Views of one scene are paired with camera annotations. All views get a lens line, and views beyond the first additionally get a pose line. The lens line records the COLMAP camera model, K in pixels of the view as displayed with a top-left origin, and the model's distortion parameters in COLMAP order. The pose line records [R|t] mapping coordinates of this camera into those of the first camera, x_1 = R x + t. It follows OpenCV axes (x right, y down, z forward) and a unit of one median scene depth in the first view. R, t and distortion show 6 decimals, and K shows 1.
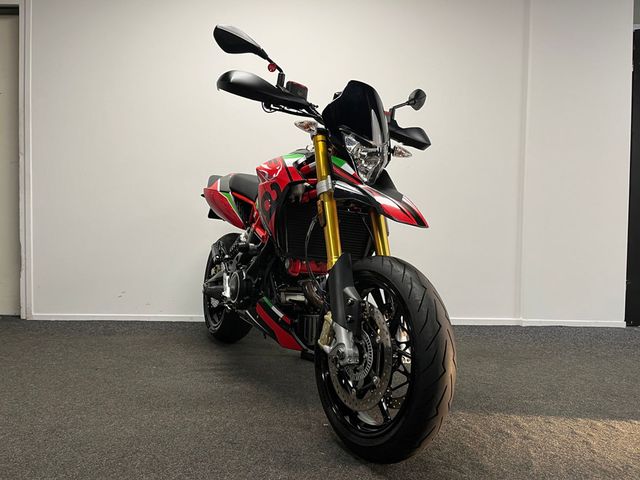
lens RADIAL K [[481.9, 0, 318.0], [0, 481.9, 242.0], [0, 0, 1]] dist [0.035864, -0.029380]
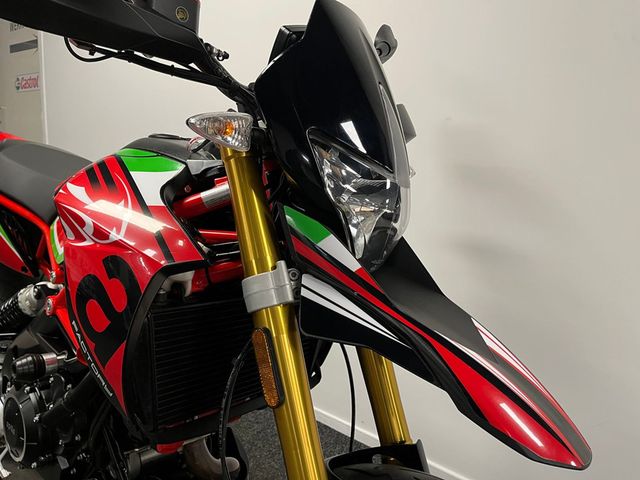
lens RADIAL K [[481.9, 0, 324.2], [0, 481.9, 239.0], [0, 0, 1]] dist [0.035864, -0.029380]
pose [[0.923150, -0.045598, 0.381727, -0.089930], [-0.022180, 0.984970, 0.171295, -0.219298], [-0.383801, -0.166597, 0.908263, 0.641964]]
